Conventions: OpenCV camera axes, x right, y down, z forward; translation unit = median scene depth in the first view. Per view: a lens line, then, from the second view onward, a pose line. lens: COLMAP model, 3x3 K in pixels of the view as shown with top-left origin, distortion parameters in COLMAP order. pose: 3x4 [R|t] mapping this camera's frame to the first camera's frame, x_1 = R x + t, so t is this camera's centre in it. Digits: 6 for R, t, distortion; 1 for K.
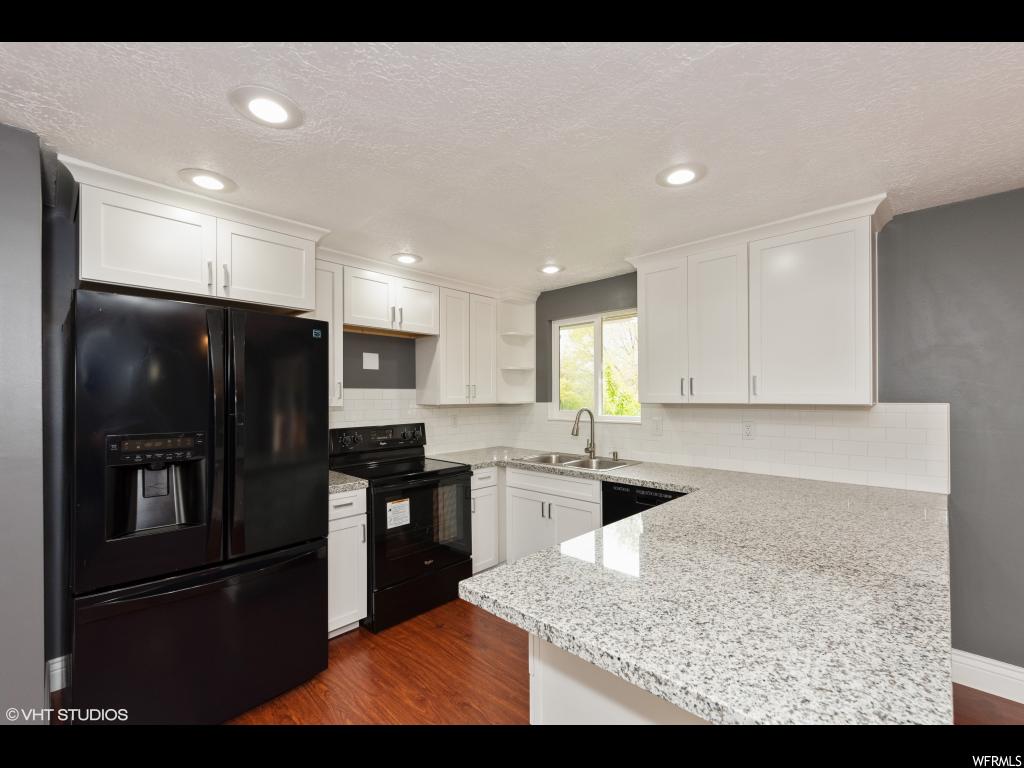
lens RADIAL K [[447.2, 0, 515.1], [0, 447.2, 392.9], [0, 0, 1]] dist [0.005718, -0.000659]
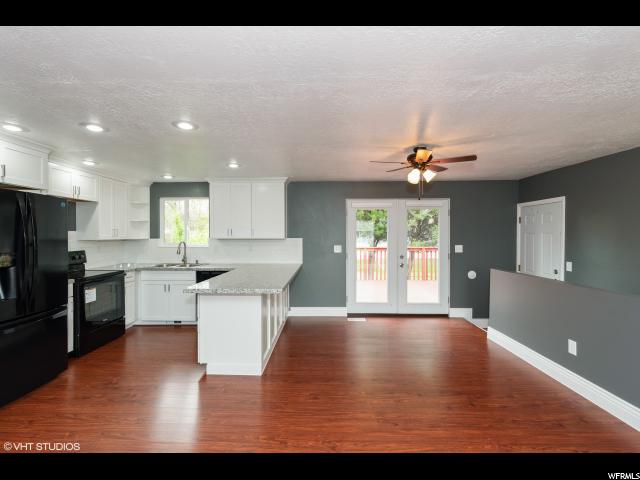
lens RADIAL K [[279.5, 0, 315.9], [0, 279.5, 242.3], [0, 0, 1]] dist [0.005718, -0.000659]
pose [[0.736793, -0.011858, 0.676014, -0.307971], [-0.009476, 0.999567, 0.027861, -0.004744], [-0.676052, -0.026933, 0.736362, -0.479117]]
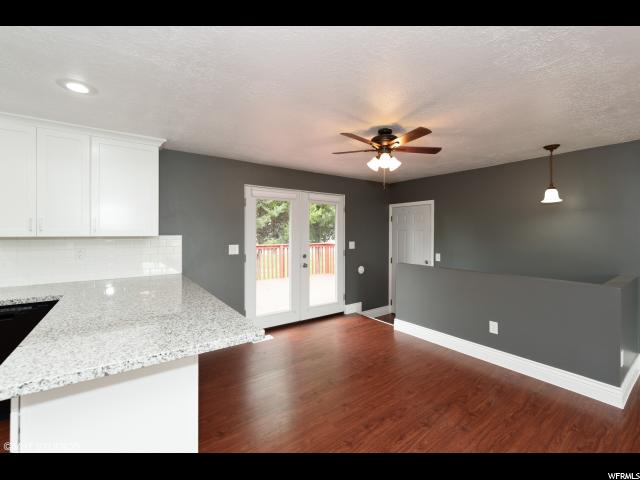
lens RADIAL K [[279.5, 0, 318.8], [0, 279.5, 234.1], [0, 0, 1]] dist [0.005718, -0.000659]
pose [[0.182303, -0.000332, 0.983242, -0.252194], [-0.010681, 0.999940, 0.002318, 0.003298], [-0.983184, -0.010924, 0.182288, 0.007576]]
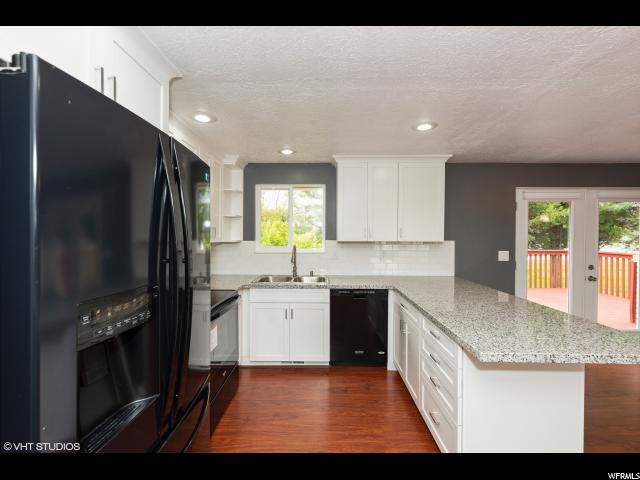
lens RADIAL K [[279.5, 0, 322.0], [0, 279.5, 237.5], [0, 0, 1]] dist [0.005718, -0.000659]
pose [[0.724211, 0.001986, 0.689576, -0.477290], [-0.014206, 0.999827, 0.012040, -0.002719], [-0.689432, -0.018516, 0.724113, 0.249973]]
